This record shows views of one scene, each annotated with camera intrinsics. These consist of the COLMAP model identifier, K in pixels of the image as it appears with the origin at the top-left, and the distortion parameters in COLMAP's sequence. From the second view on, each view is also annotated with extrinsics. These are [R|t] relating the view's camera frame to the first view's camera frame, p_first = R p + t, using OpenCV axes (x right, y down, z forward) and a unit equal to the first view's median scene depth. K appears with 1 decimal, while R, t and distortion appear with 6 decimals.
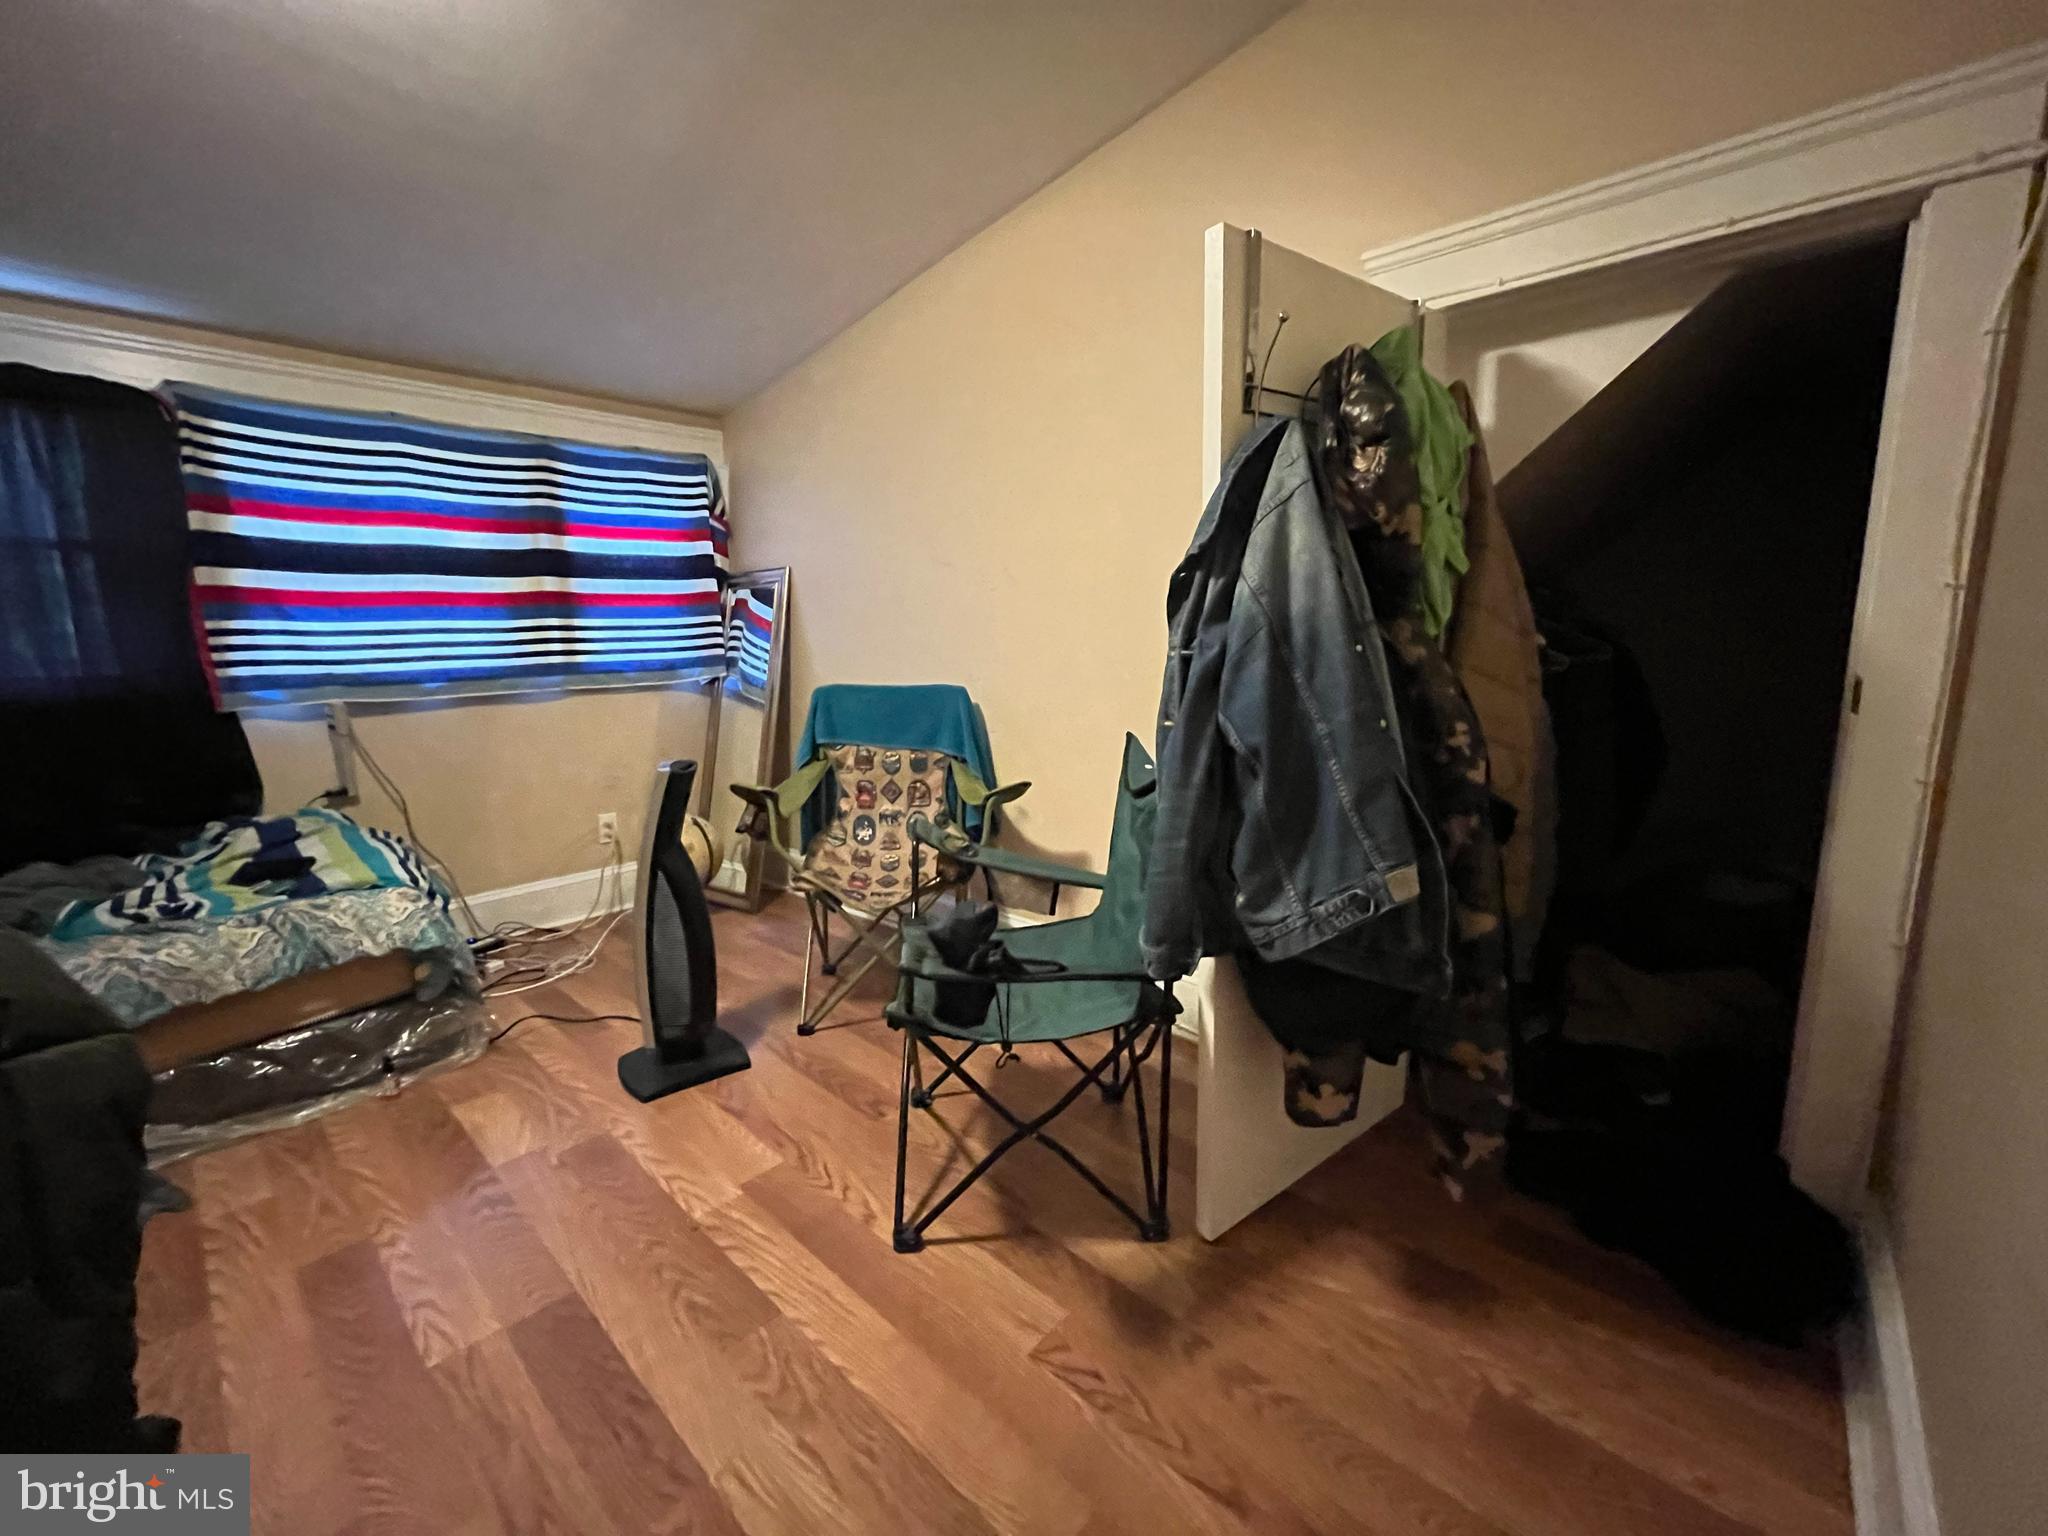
lens RADIAL K [[823.4, 0, 1033.2], [0, 823.4, 762.7], [0, 0, 1]] dist [-0.002553, -0.000470]
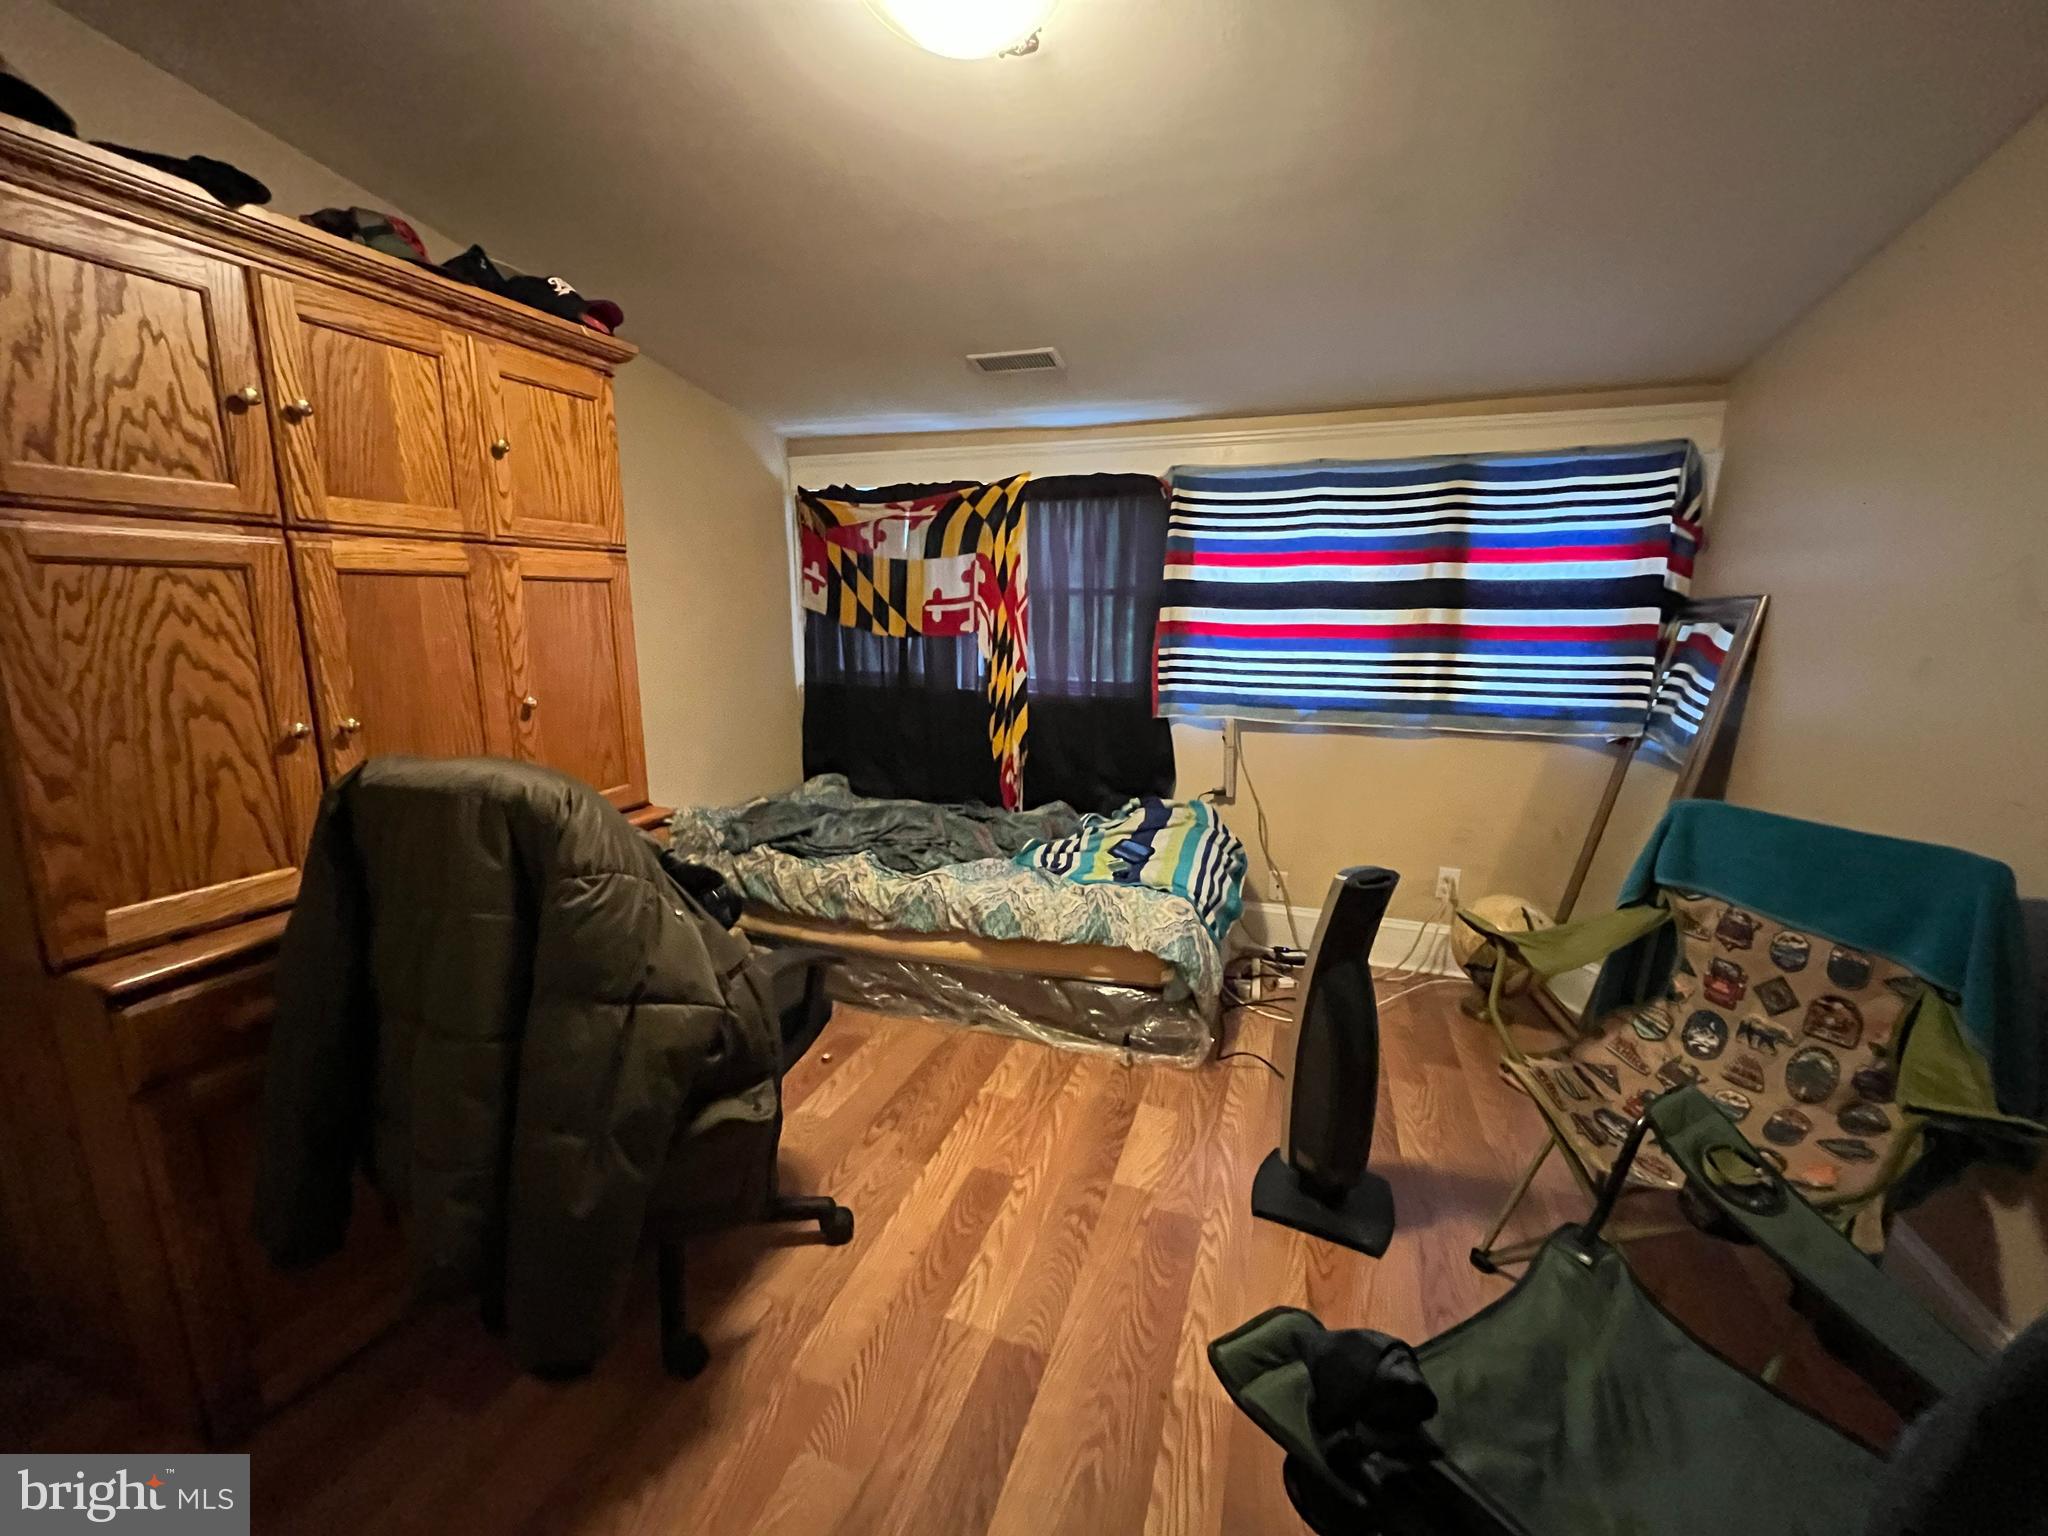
lens RADIAL K [[823.4, 0, 1027.8], [0, 823.4, 770.6], [0, 0, 1]] dist [-0.002553, -0.000470]
pose [[0.392286, 0.197664, -0.898354, 0.117619], [-0.166267, 0.975789, 0.142098, -0.119070], [0.904692, 0.093623, 0.415653, 0.246532]]
